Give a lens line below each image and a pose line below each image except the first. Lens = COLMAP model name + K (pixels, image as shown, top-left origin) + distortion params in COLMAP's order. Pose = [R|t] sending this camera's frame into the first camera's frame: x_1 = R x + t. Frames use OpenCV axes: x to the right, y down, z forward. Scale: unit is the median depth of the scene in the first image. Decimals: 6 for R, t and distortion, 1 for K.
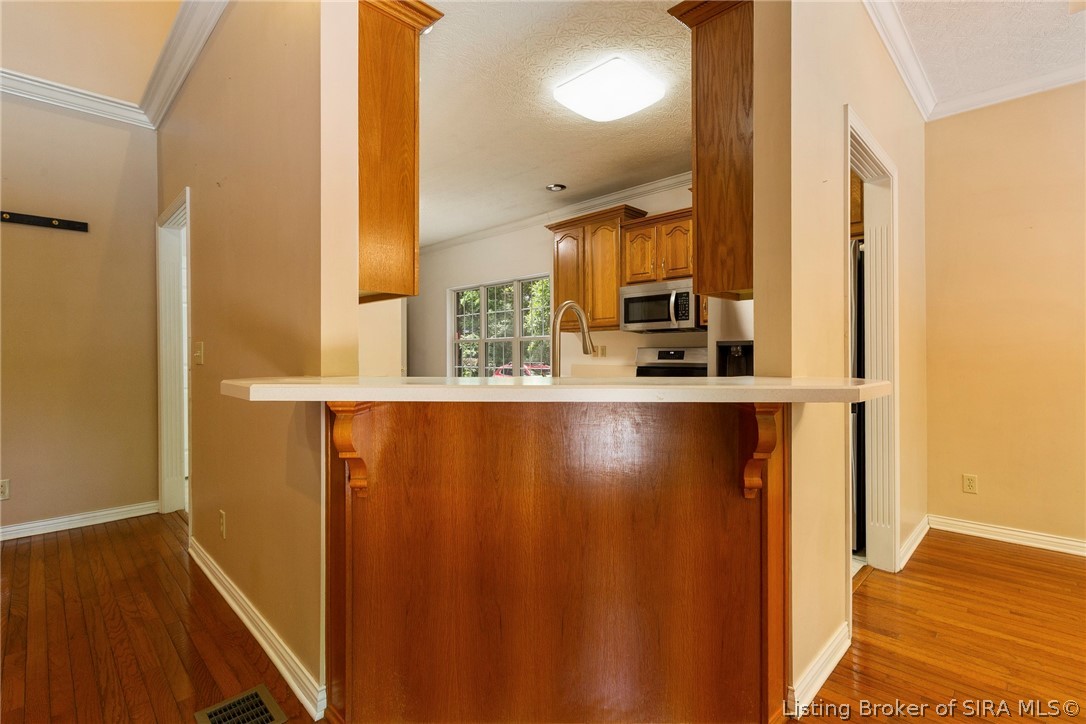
lens RADIAL K [[487.7, 0, 547.3], [0, 487.7, 354.9], [0, 0, 1]] dist [-0.000790, -0.000055]
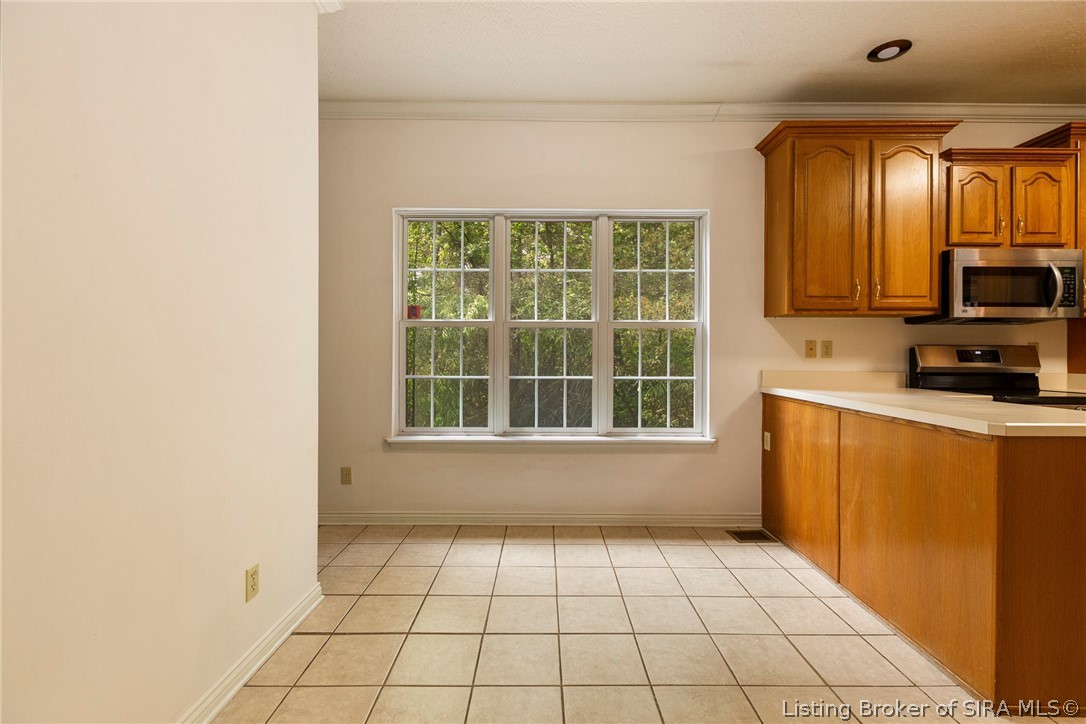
lens RADIAL K [[487.7, 0, 547.3], [0, 487.7, 354.9], [0, 0, 1]] dist [-0.000790, -0.000055]
pose [[0.720855, 0.004212, 0.693073, -0.610658], [-0.006946, 0.999975, 0.001148, 0.002229], [-0.693051, -0.005641, 0.720866, 0.826842]]
